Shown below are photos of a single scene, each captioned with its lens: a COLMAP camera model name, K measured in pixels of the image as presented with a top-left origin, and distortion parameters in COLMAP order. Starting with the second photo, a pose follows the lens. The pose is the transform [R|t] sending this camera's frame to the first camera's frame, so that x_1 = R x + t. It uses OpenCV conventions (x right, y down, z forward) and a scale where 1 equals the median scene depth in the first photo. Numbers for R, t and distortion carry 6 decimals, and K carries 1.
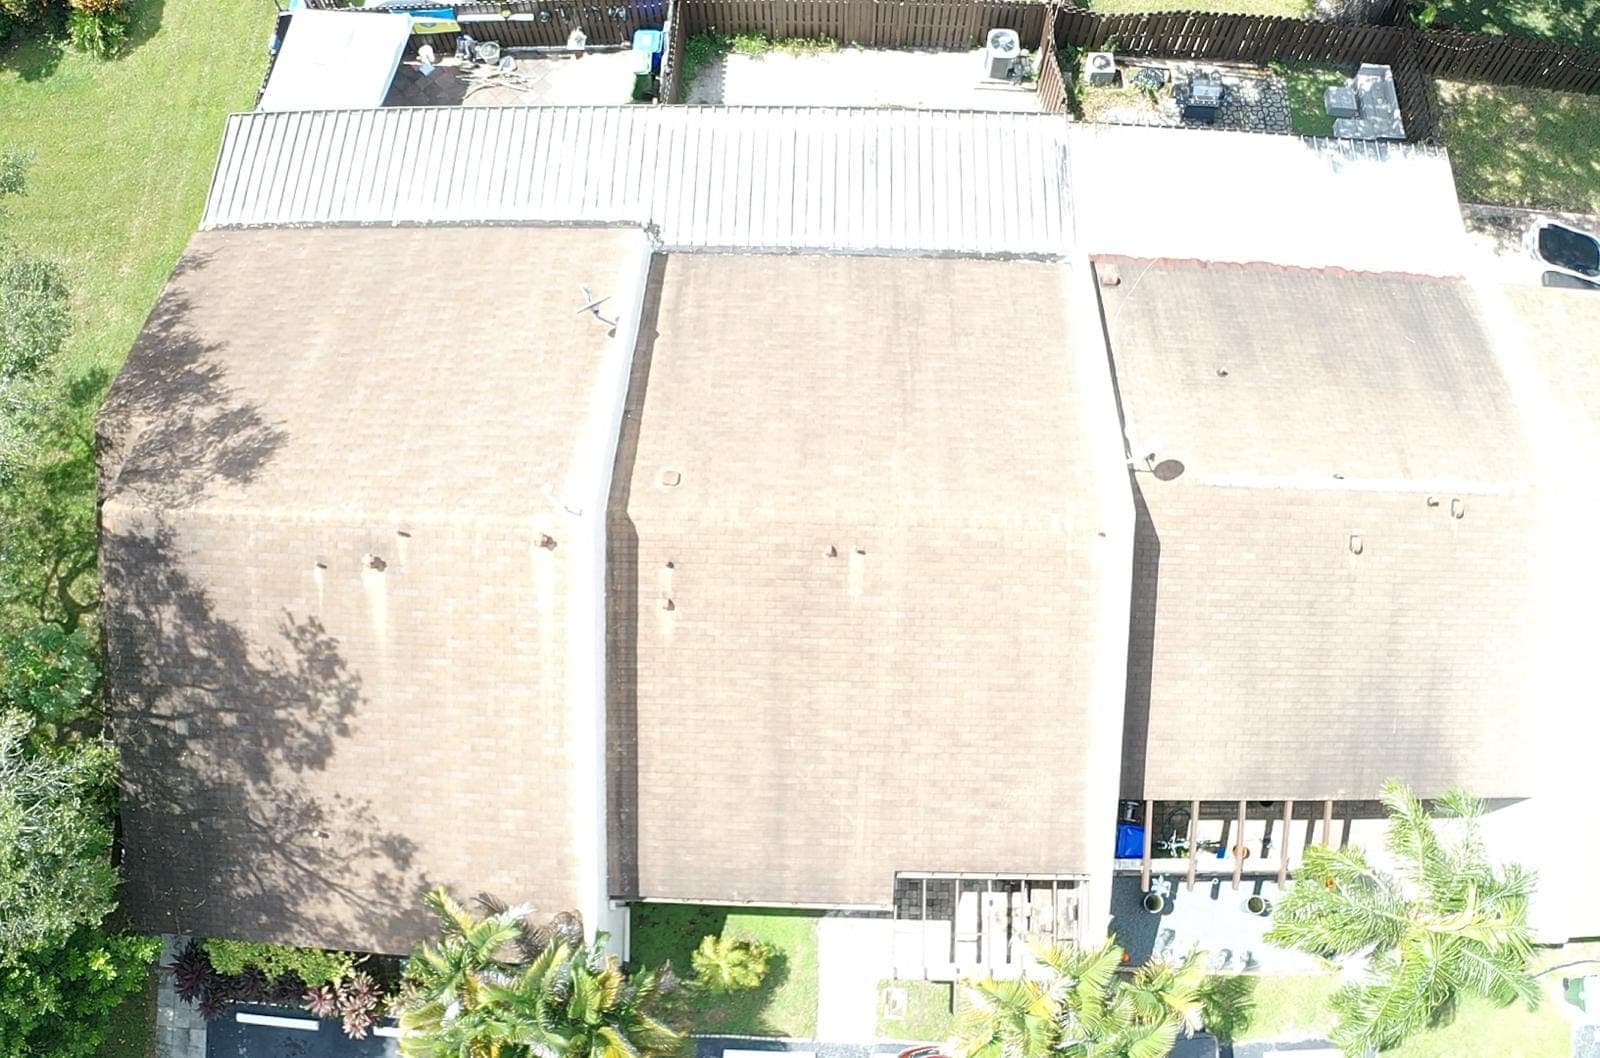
lens RADIAL K [[1274.9, 0, 800.0], [0, 1274.9, 529.0], [0, 0, 1]] dist [-0.192039, 0.028333]
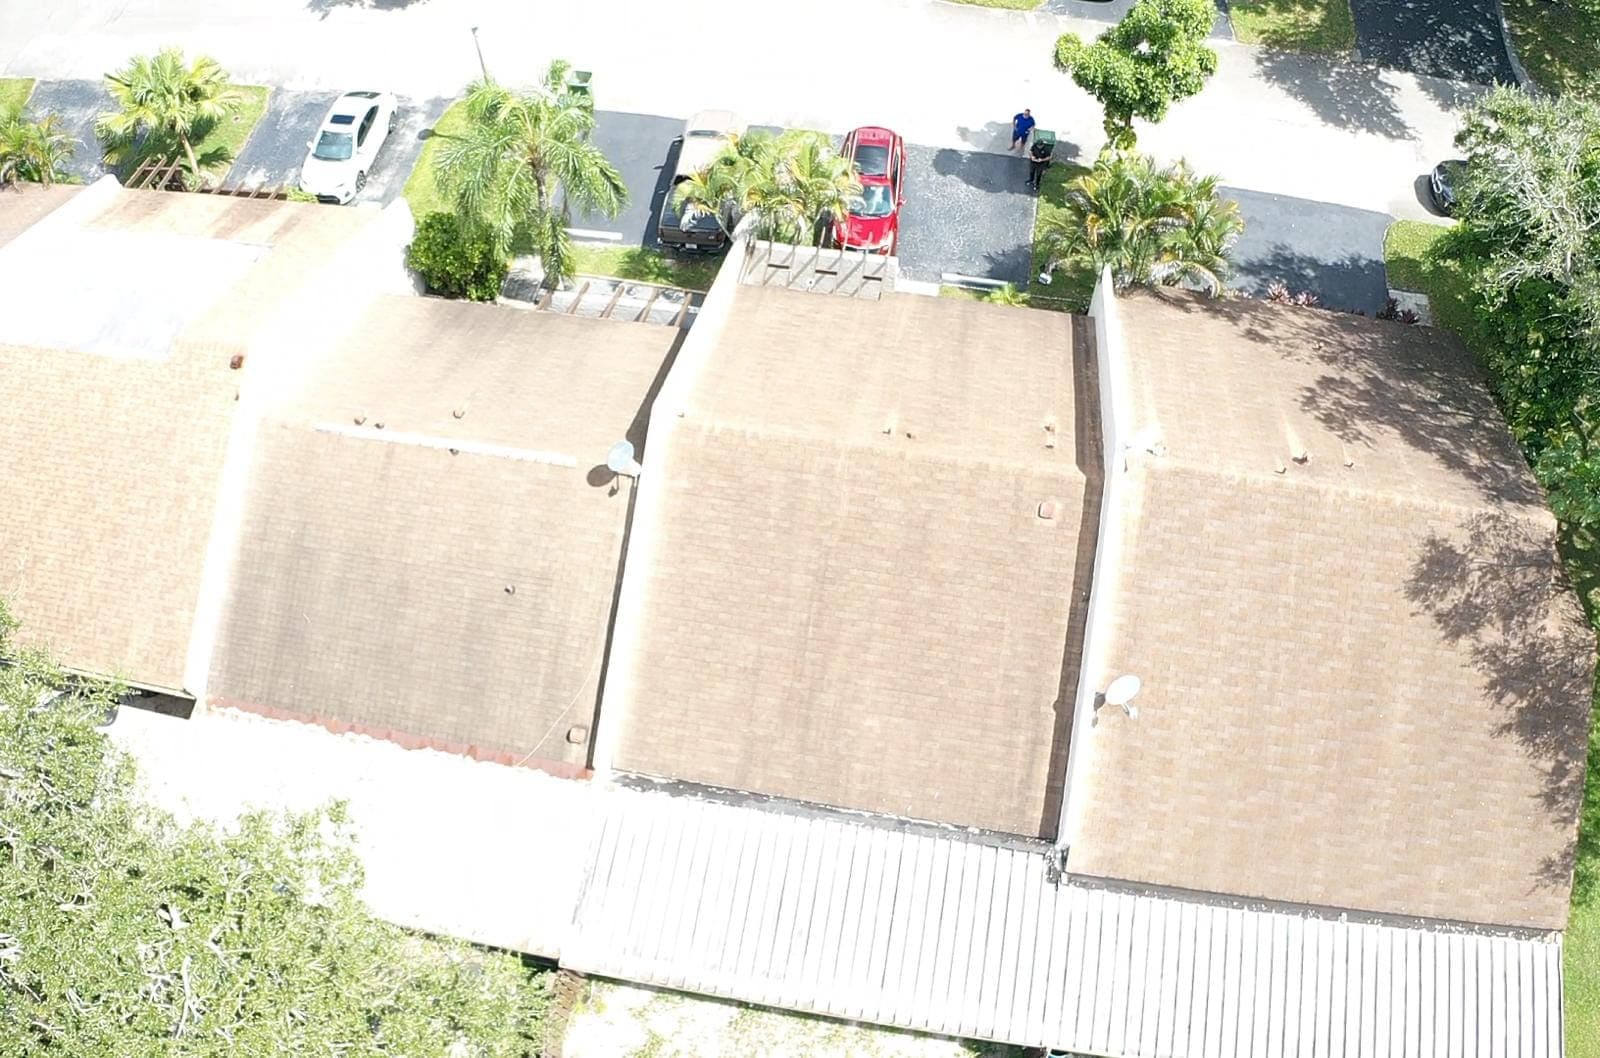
lens RADIAL K [[1274.9, 0, 800.0], [0, 1274.9, 529.0], [0, 0, 1]] dist [-0.192039, 0.028333]
pose [[-0.989853, -0.106569, 0.093990, 0.006341], [0.141502, -0.678867, 0.720498, -0.833595], [-0.012976, 0.726487, 0.687058, 0.241178]]
